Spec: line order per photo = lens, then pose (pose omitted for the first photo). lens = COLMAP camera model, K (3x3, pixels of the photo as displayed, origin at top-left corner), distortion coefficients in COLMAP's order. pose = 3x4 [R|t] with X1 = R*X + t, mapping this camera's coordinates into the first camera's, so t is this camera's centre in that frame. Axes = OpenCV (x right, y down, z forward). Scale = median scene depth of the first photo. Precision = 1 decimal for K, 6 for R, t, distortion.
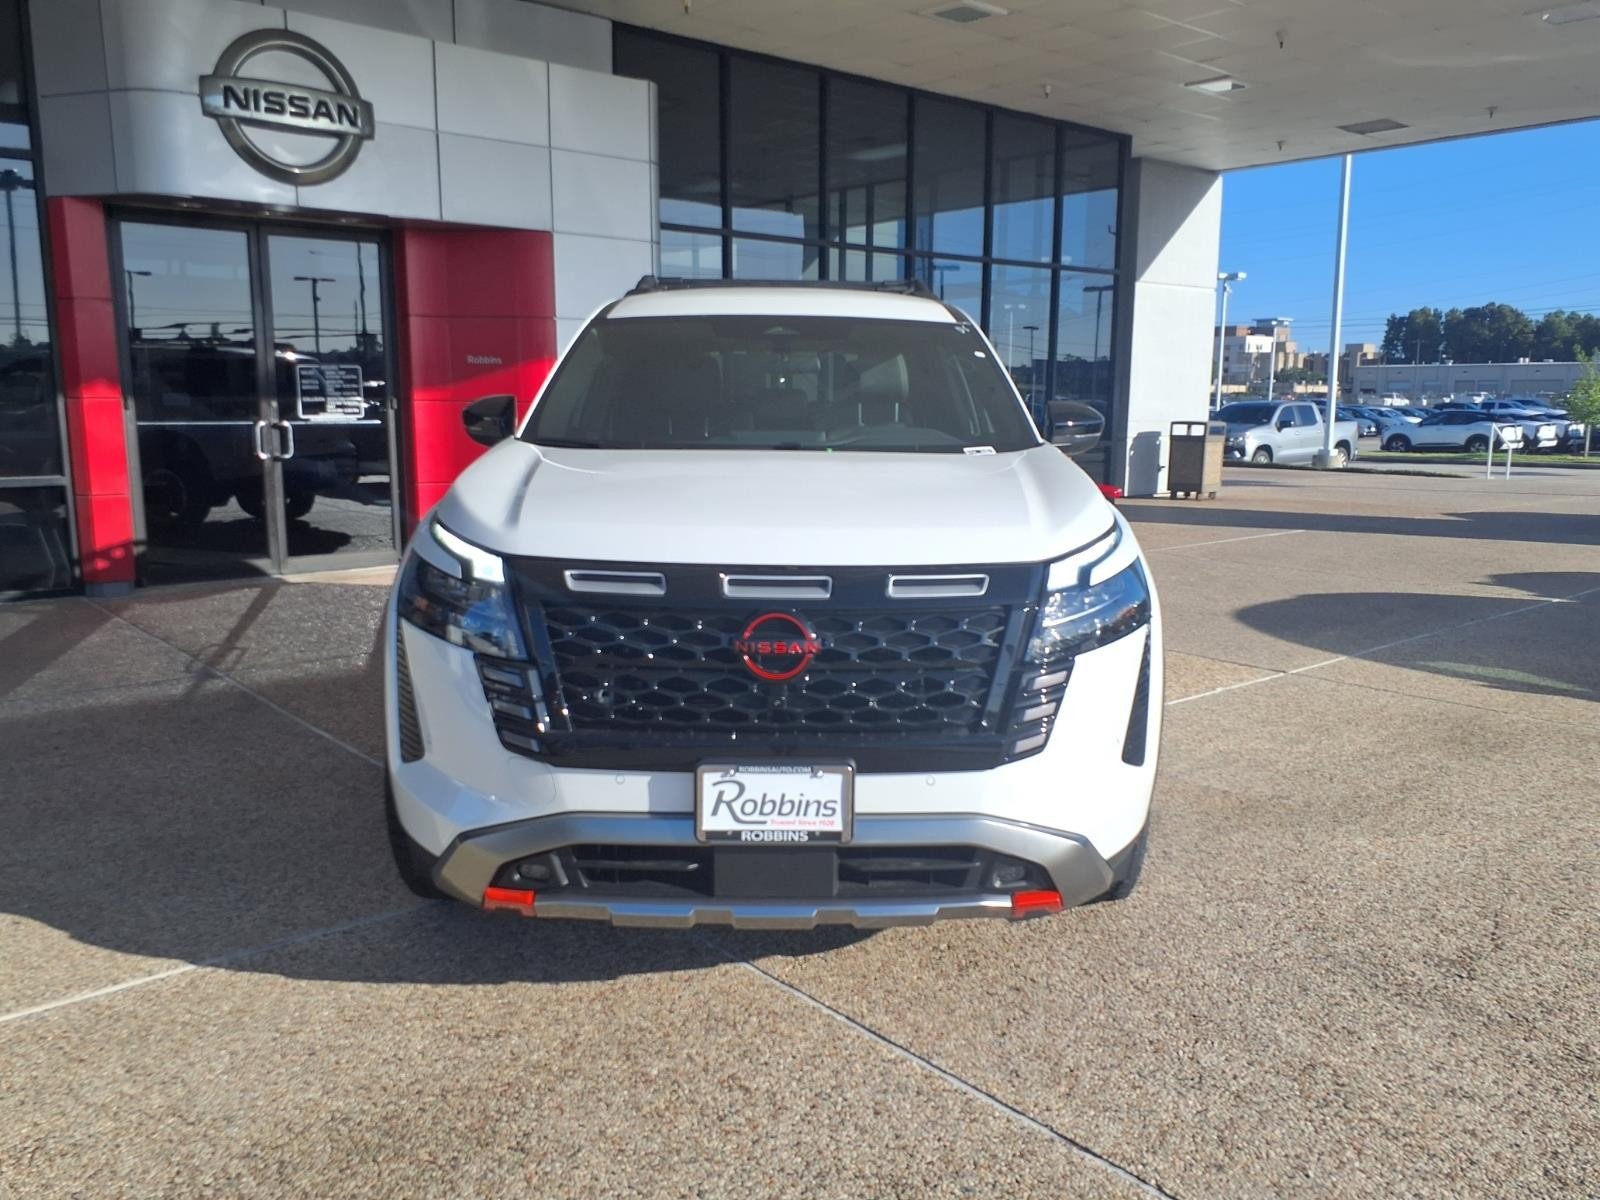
lens RADIAL K [[1278.7, 0, 804.9], [0, 1278.7, 628.3], [0, 0, 1]] dist [0.015894, -0.008876]
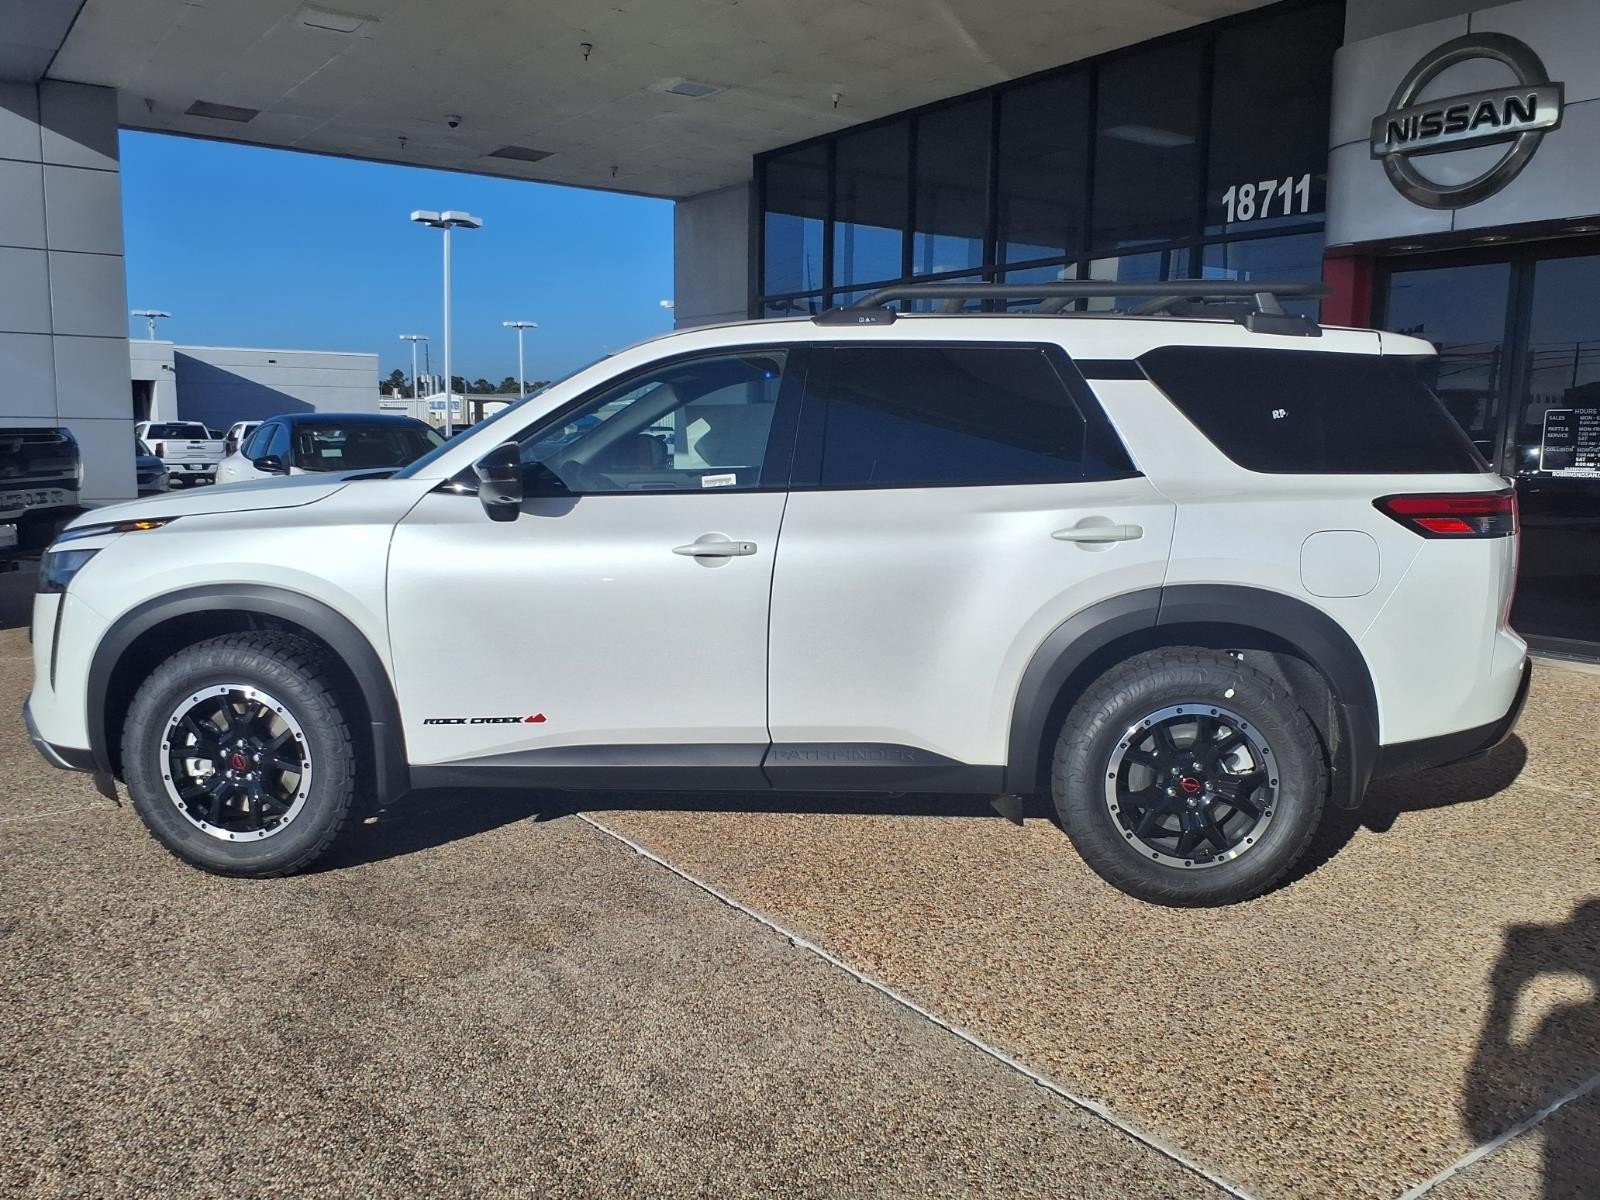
lens RADIAL K [[1299.8, 0, 800.0], [0, 1299.8, 600.0], [0, 0, 1]] dist [0.125860, -0.173479]
pose [[-0.103040, 0.123671, -0.986959, 0.591357], [-0.186484, 0.972244, 0.141296, -0.130892], [0.977040, 0.198611, -0.077117, 0.694768]]
